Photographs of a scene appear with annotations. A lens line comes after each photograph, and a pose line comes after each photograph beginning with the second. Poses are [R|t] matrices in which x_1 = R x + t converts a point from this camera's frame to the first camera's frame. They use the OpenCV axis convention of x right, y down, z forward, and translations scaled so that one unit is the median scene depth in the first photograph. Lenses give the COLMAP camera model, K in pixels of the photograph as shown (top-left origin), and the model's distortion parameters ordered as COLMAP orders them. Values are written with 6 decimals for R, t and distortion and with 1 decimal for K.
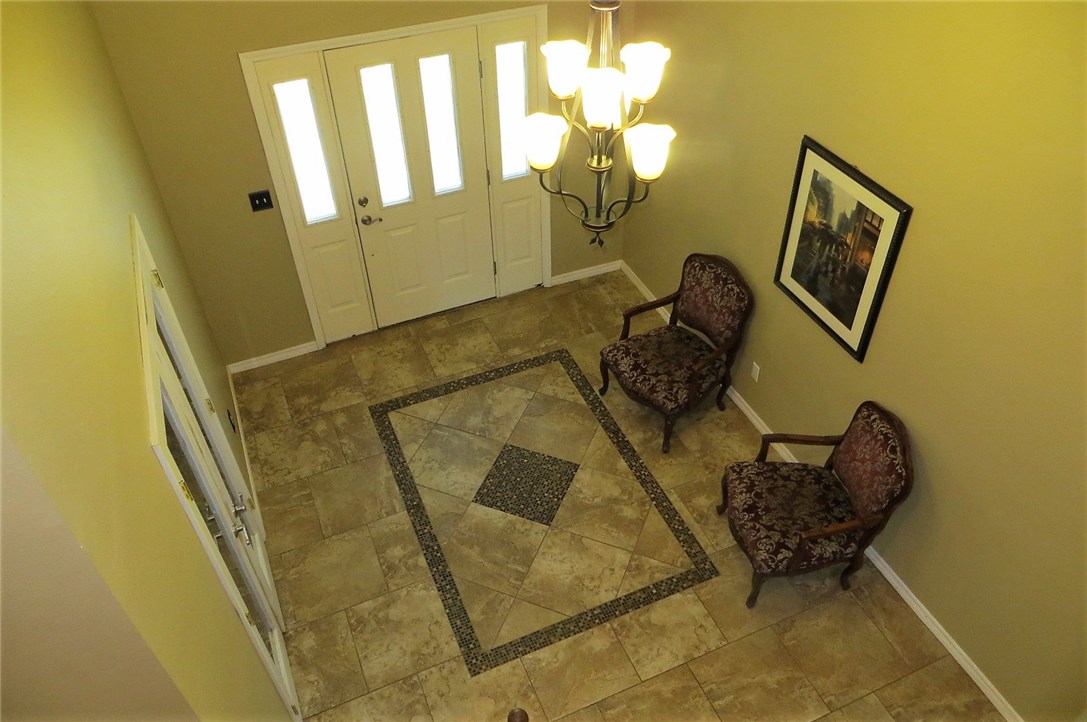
lens RADIAL K [[813.9, 0, 541.2], [0, 813.9, 361.4], [0, 0, 1]] dist [-0.029020, 0.005630]
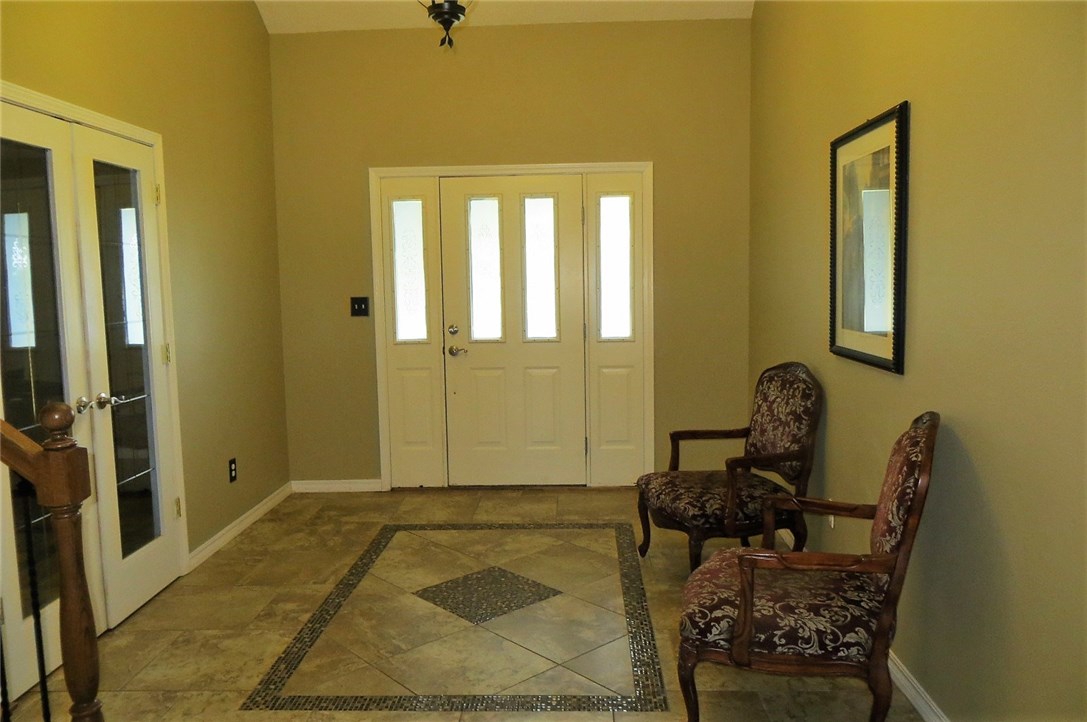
lens RADIAL K [[813.9, 0, 544.8], [0, 813.9, 358.7], [0, 0, 1]] dist [-0.029020, 0.005630]
pose [[0.900483, 0.041848, -0.432873, 0.341212], [-0.289391, 0.800653, -0.524602, 0.348535], [0.324628, 0.597665, 0.733085, 0.330912]]
